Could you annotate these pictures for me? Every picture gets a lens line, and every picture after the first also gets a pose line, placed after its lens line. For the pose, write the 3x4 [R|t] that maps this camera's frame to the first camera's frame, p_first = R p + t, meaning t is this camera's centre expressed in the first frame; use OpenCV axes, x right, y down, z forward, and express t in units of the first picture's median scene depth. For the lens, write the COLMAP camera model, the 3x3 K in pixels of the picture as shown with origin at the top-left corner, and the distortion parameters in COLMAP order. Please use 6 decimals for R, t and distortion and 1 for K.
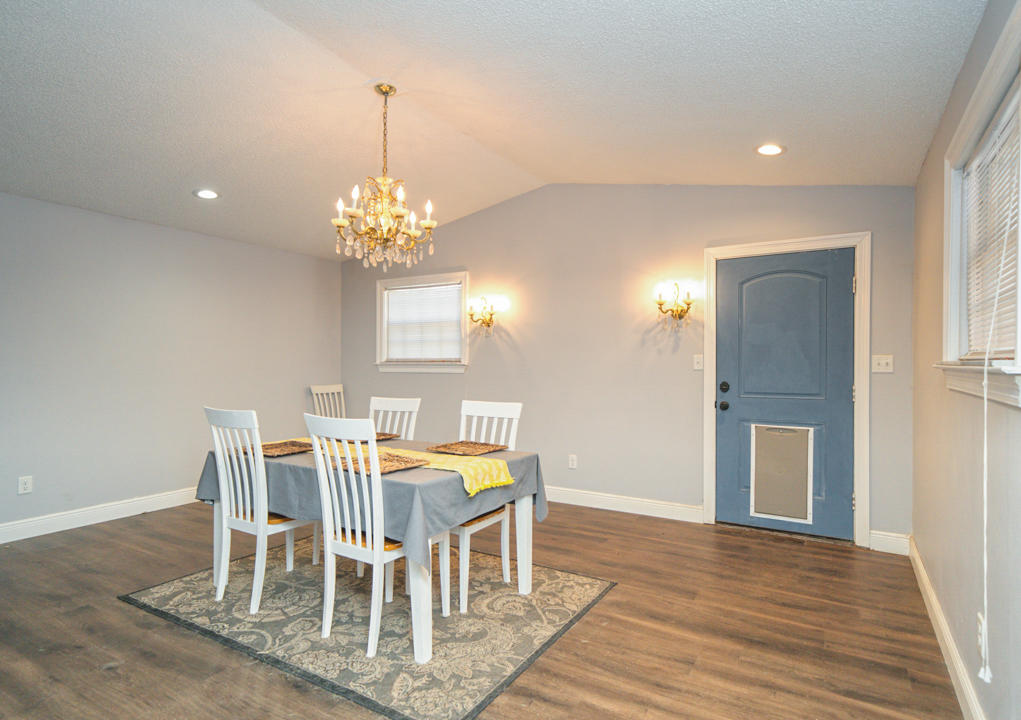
lens RADIAL K [[539.2, 0, 537.6], [0, 539.2, 362.8], [0, 0, 1]] dist [0.002961, 0.000850]
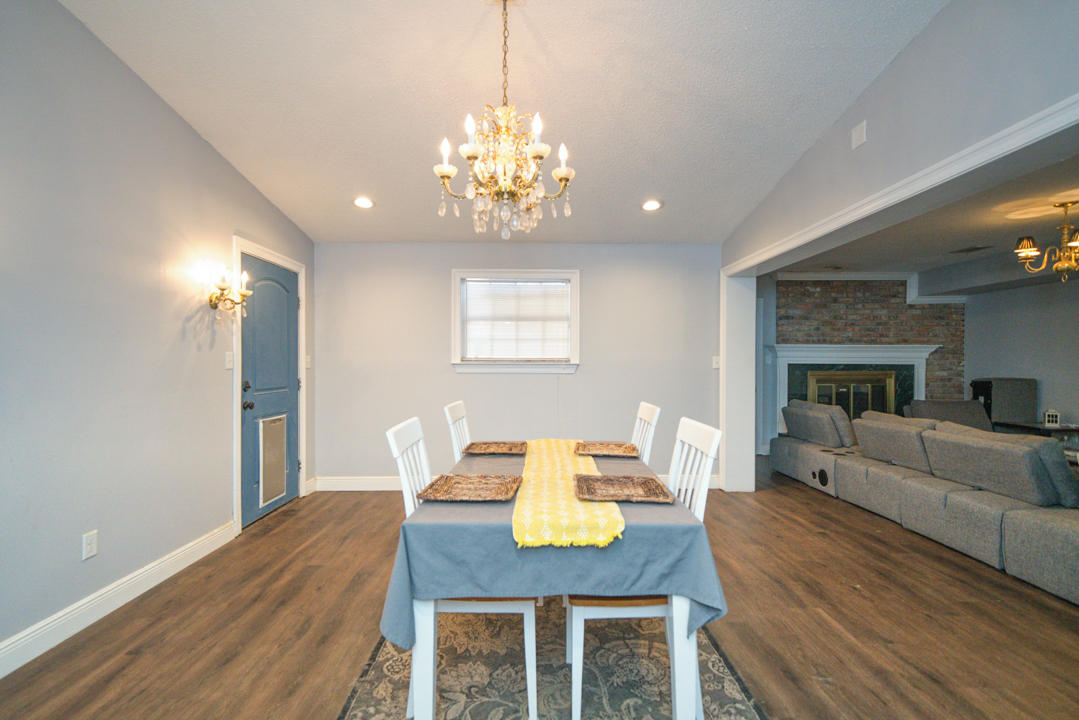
lens RADIAL K [[499.2, 0, 536.1], [0, 499.2, 364.5], [0, 0, 1]] dist [0.016040, -0.000117]
pose [[-0.509128, -0.007482, 0.860658, -0.974316], [-0.003590, 0.999972, 0.006570, -0.002168], [-0.860683, 0.000255, -0.509141, 1.428452]]
